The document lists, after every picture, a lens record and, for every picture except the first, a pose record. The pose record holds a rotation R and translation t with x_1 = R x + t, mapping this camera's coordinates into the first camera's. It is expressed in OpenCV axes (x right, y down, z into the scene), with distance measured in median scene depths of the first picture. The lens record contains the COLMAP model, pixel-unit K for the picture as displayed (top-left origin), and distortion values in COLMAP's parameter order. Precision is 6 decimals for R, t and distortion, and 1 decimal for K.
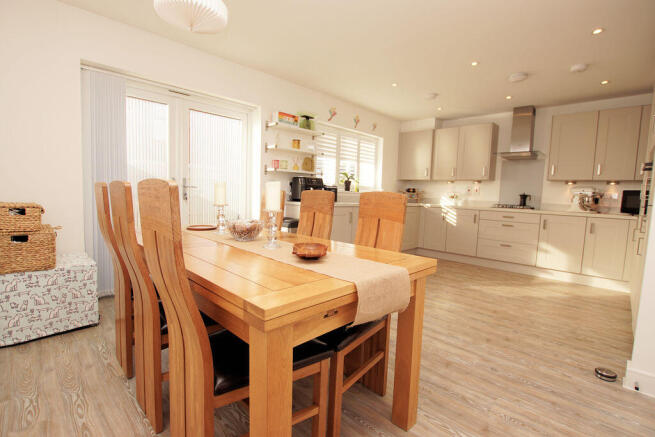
lens RADIAL K [[302.8, 0, 324.7], [0, 302.8, 220.4], [0, 0, 1]] dist [-0.031047, -0.000110]
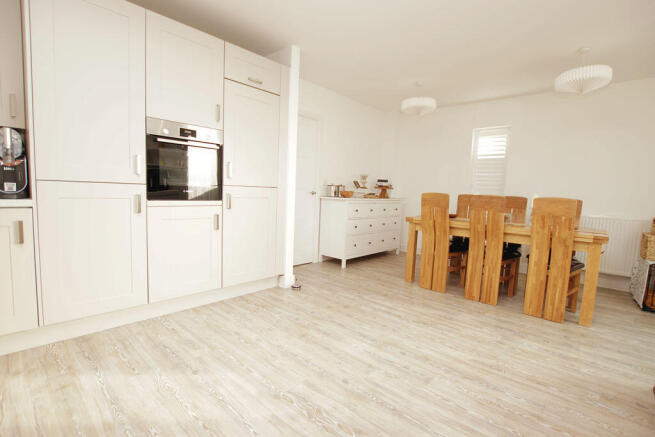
lens RADIAL K [[302.8, 0, 324.7], [0, 302.8, 220.4], [0, 0, 1]] dist [-0.031047, -0.000110]
pose [[-0.996322, -0.072215, -0.046117, 0.359111], [-0.079587, 0.979352, 0.185839, -0.081874], [0.031745, 0.188826, -0.981497, 1.067529]]
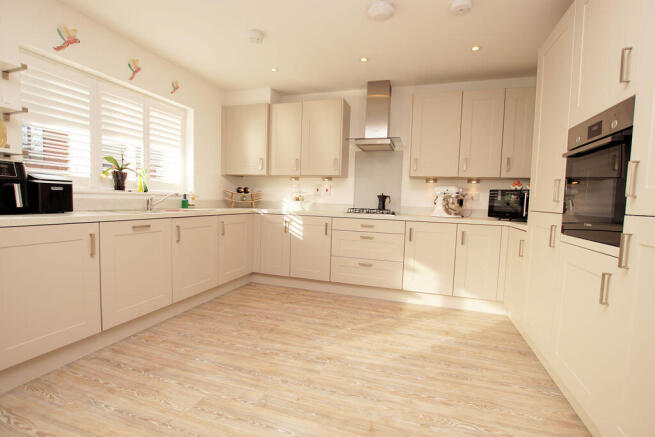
lens RADIAL K [[302.8, 0, 324.7], [0, 302.8, 220.4], [0, 0, 1]] dist [-0.031047, -0.000110]
pose [[0.896270, -0.037672, 0.441906, 0.183464], [0.039966, 0.999193, 0.004120, -0.030964], [-0.441705, 0.013969, 0.897052, 0.364370]]
